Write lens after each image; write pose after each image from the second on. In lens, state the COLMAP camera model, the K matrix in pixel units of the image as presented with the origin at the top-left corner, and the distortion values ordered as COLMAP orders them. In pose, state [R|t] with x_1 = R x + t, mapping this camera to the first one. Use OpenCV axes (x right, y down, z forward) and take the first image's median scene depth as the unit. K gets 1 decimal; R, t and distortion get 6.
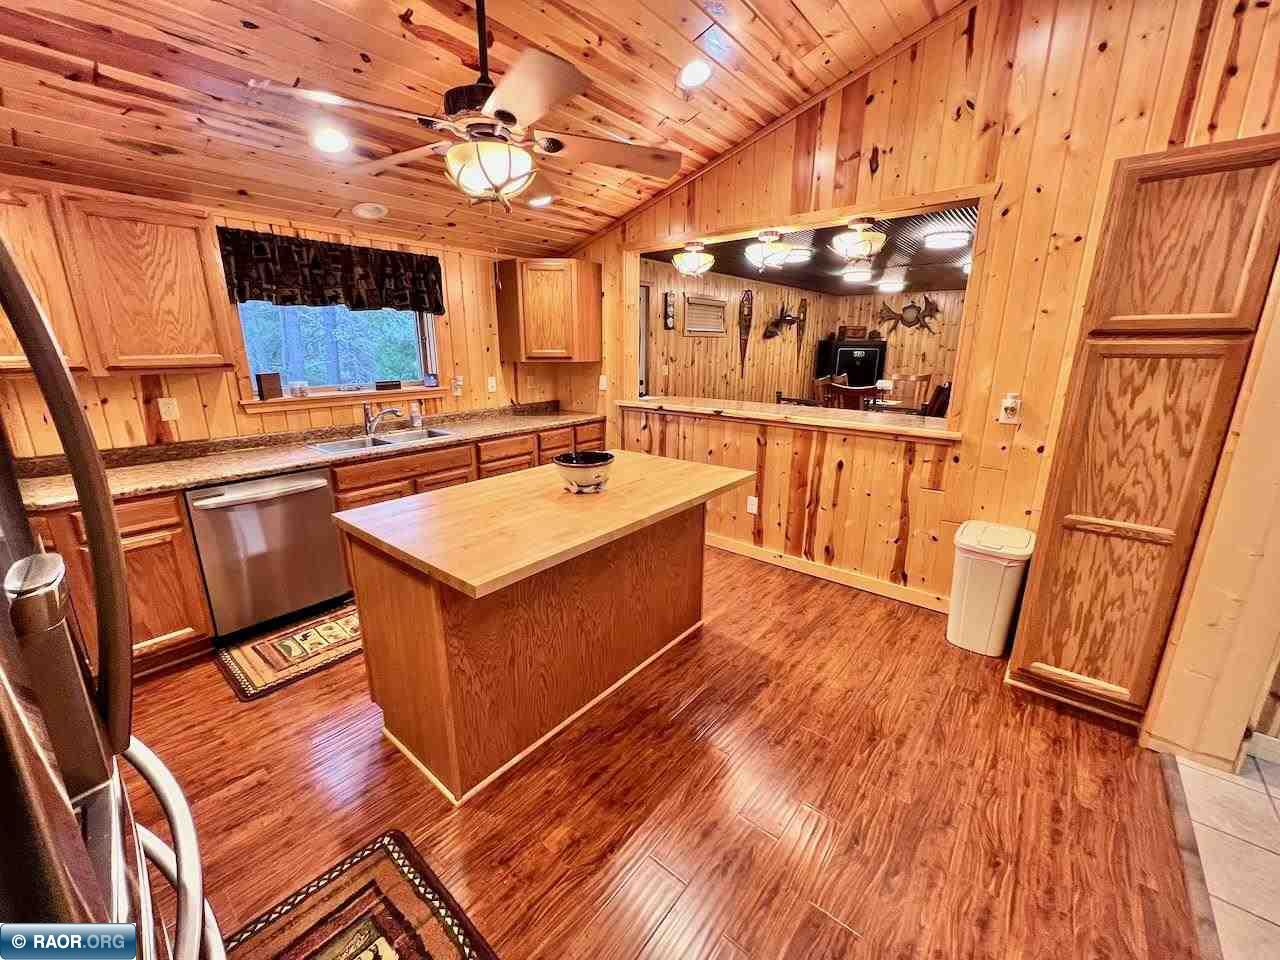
lens RADIAL K [[512.9, 0, 636.8], [0, 512.9, 476.7], [0, 0, 1]] dist [-0.002563, 0.000628]
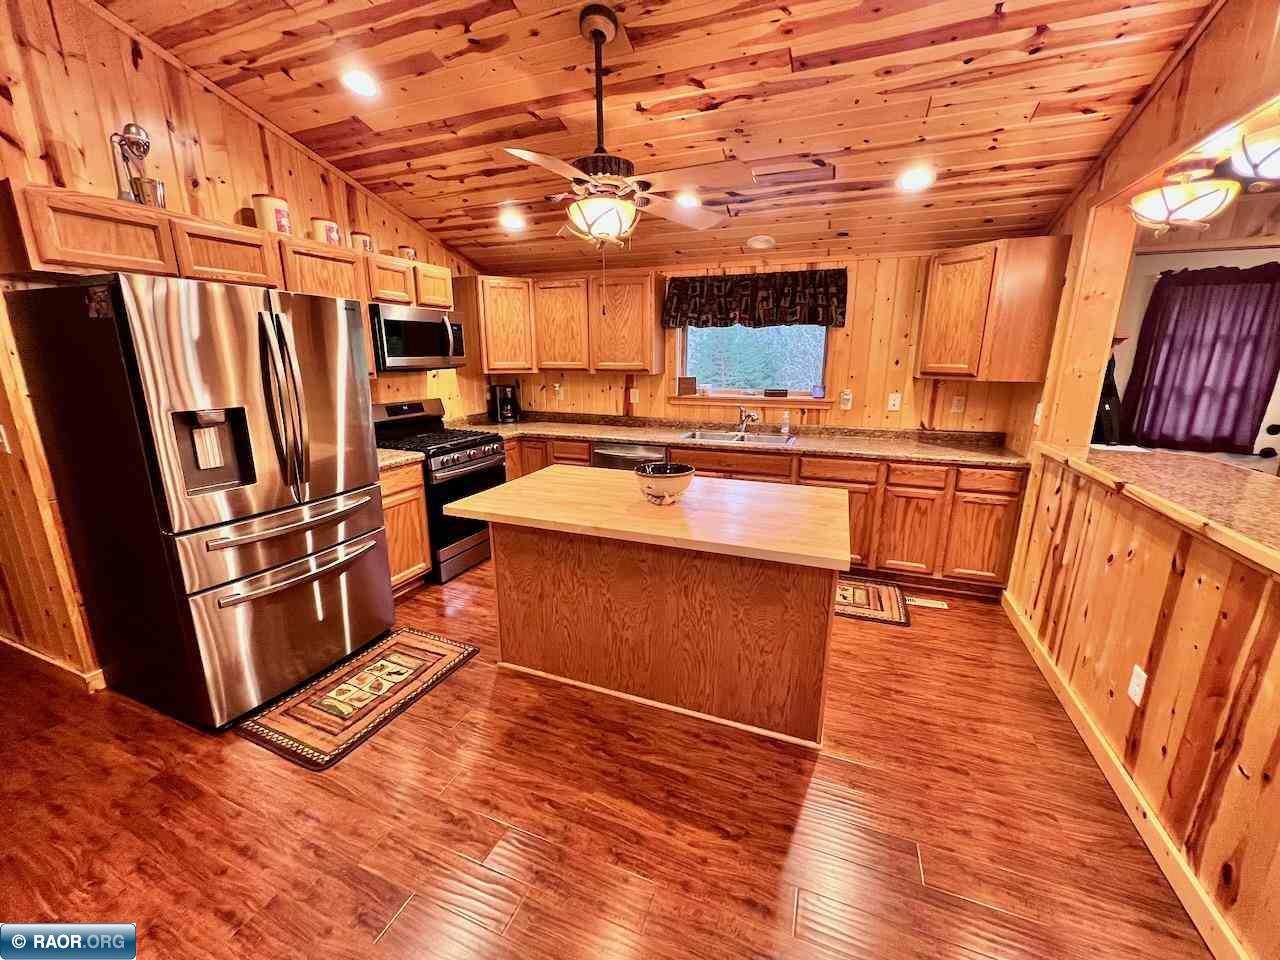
lens RADIAL K [[512.9, 0, 634.1], [0, 512.9, 477.8], [0, 0, 1]] dist [-0.002563, 0.000628]
pose [[0.306457, 0.221510, -0.925752, 0.520985], [-0.237716, 0.959541, 0.150903, -0.100892], [0.921724, 0.173821, 0.346715, 0.377127]]
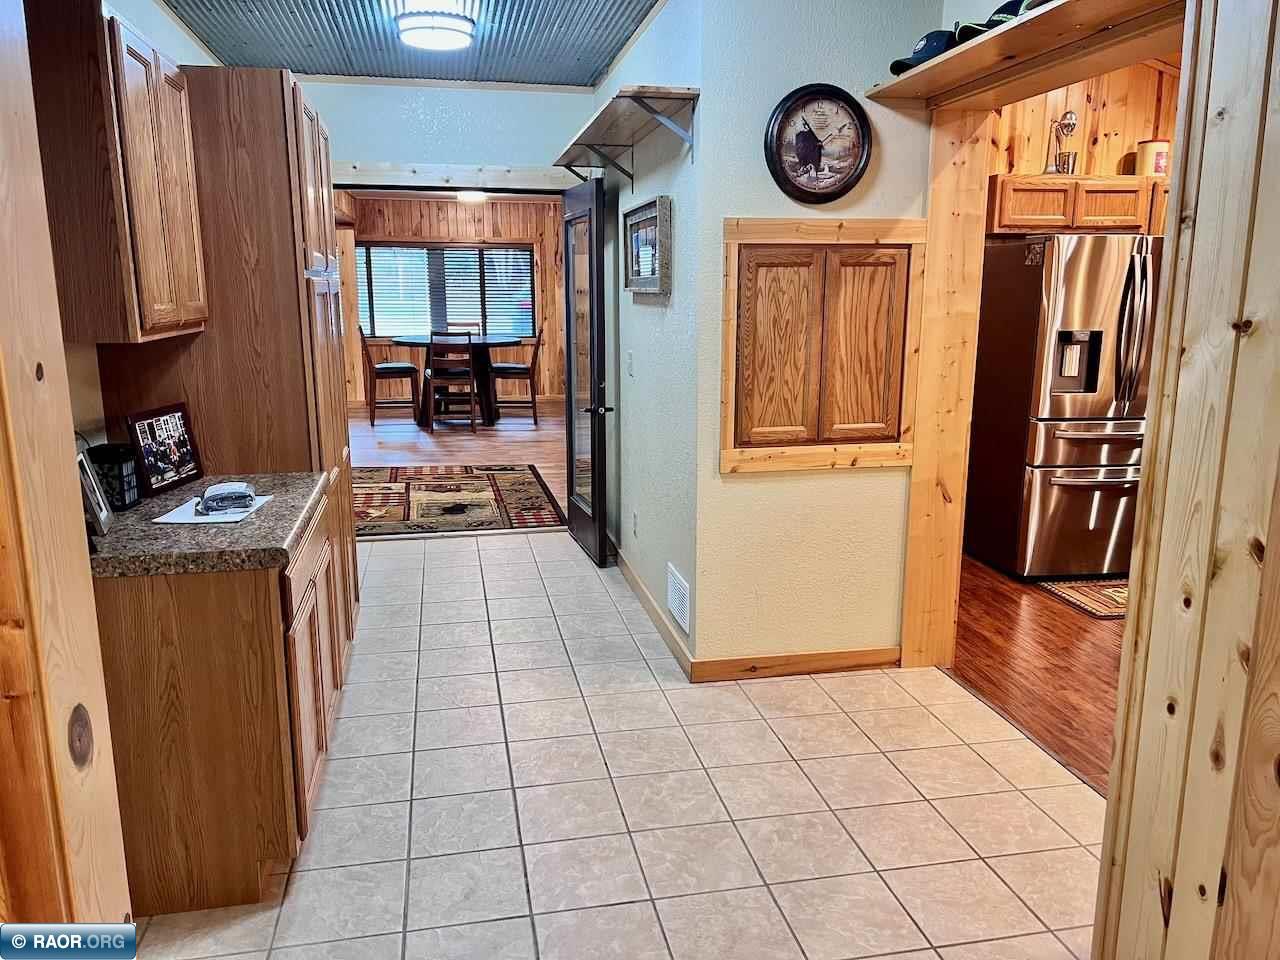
lens RADIAL K [[965.6, 0, 637.6], [0, 965.6, 488.5], [0, 0, 1]] dist [0.001945, -0.003866]
pose [[-0.631331, 0.152021, -0.760467, 1.164640], [-0.198712, 0.916150, 0.348112, -0.121758], [0.749623, 0.370888, -0.548186, 0.472422]]
